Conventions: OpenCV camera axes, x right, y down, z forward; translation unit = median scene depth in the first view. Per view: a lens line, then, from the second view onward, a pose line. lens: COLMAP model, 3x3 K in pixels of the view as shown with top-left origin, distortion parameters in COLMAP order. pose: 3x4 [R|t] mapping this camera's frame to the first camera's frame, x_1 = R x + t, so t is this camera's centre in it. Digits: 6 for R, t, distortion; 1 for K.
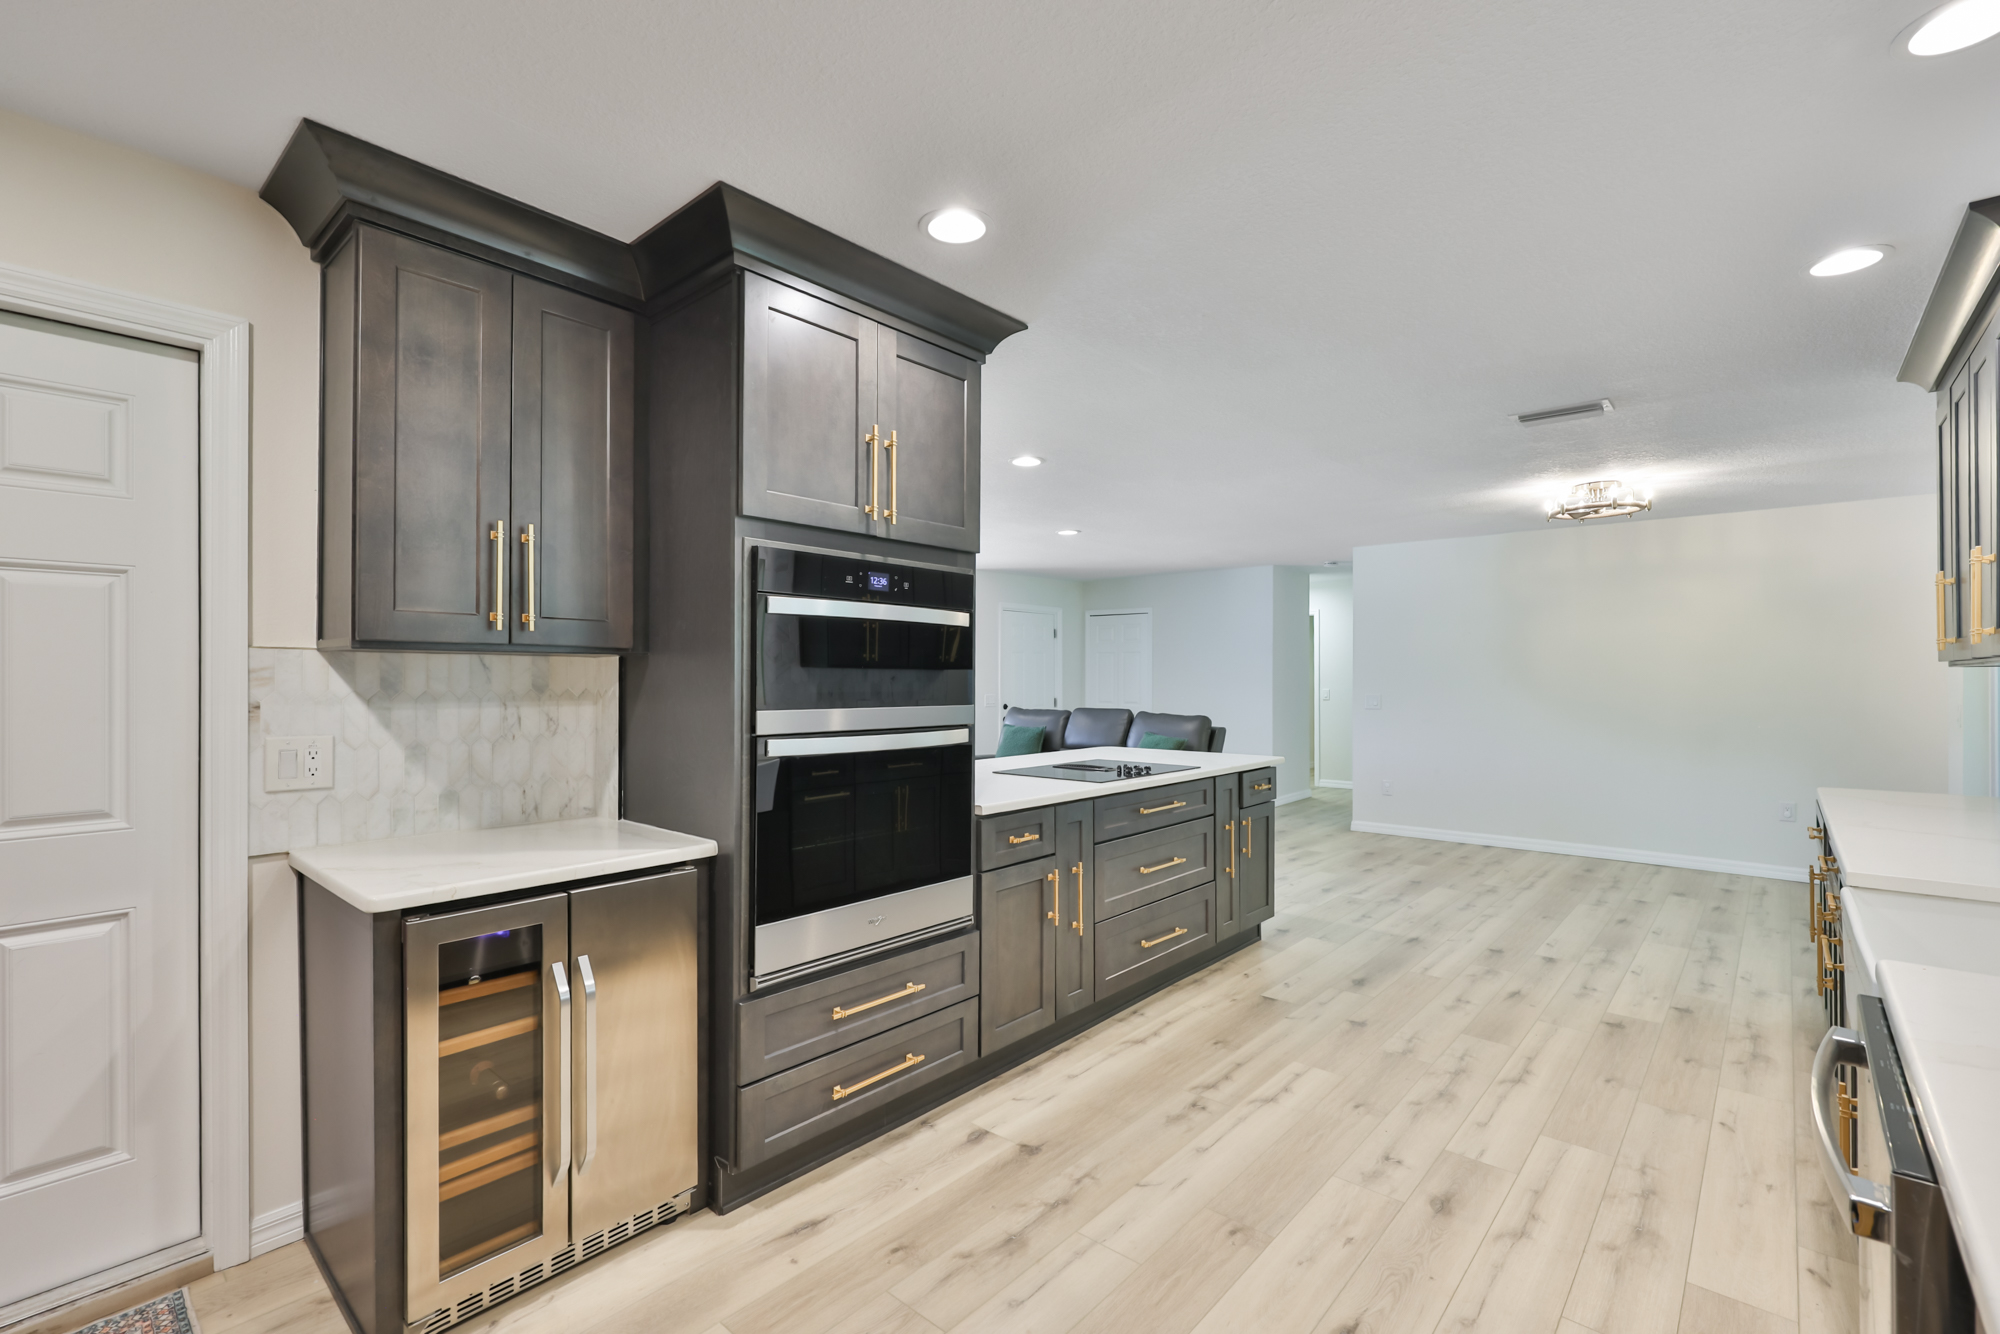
lens RADIAL K [[871.6, 0, 986.1], [0, 871.6, 664.5], [0, 0, 1]] dist [-0.002516, 0.001078]
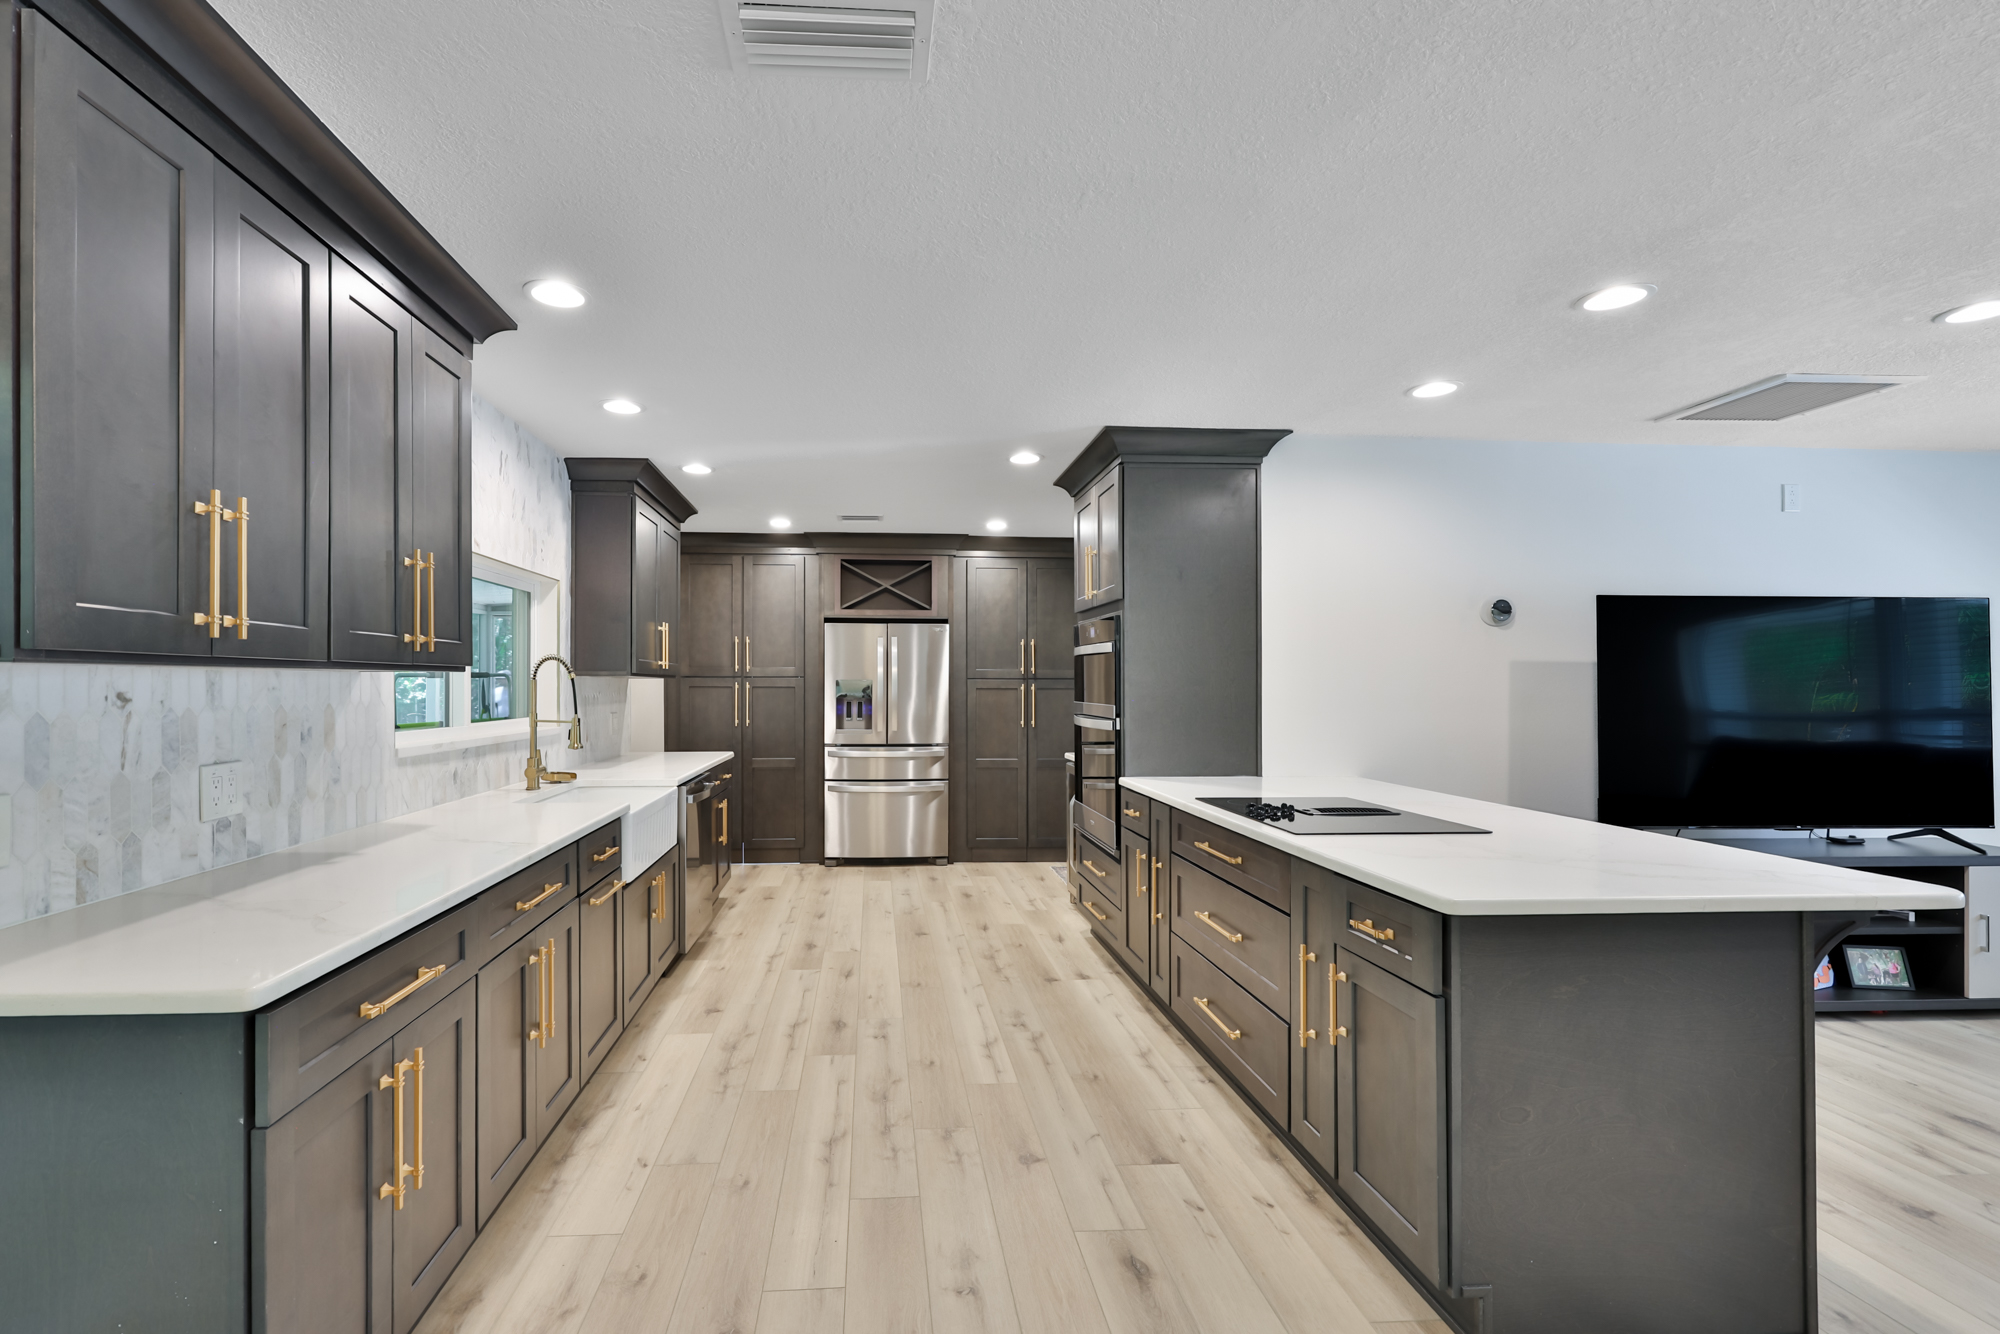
lens RADIAL K [[905.4, 0, 928.8], [0, 905.4, 684.8], [0, 0, 1]] dist [-0.000121, -0.000093]
pose [[-0.694223, -0.000649, -0.719759, 1.146196], [0.009401, 0.999906, -0.009969, 0.021939], [0.719698, -0.013687, -0.694152, 1.632747]]
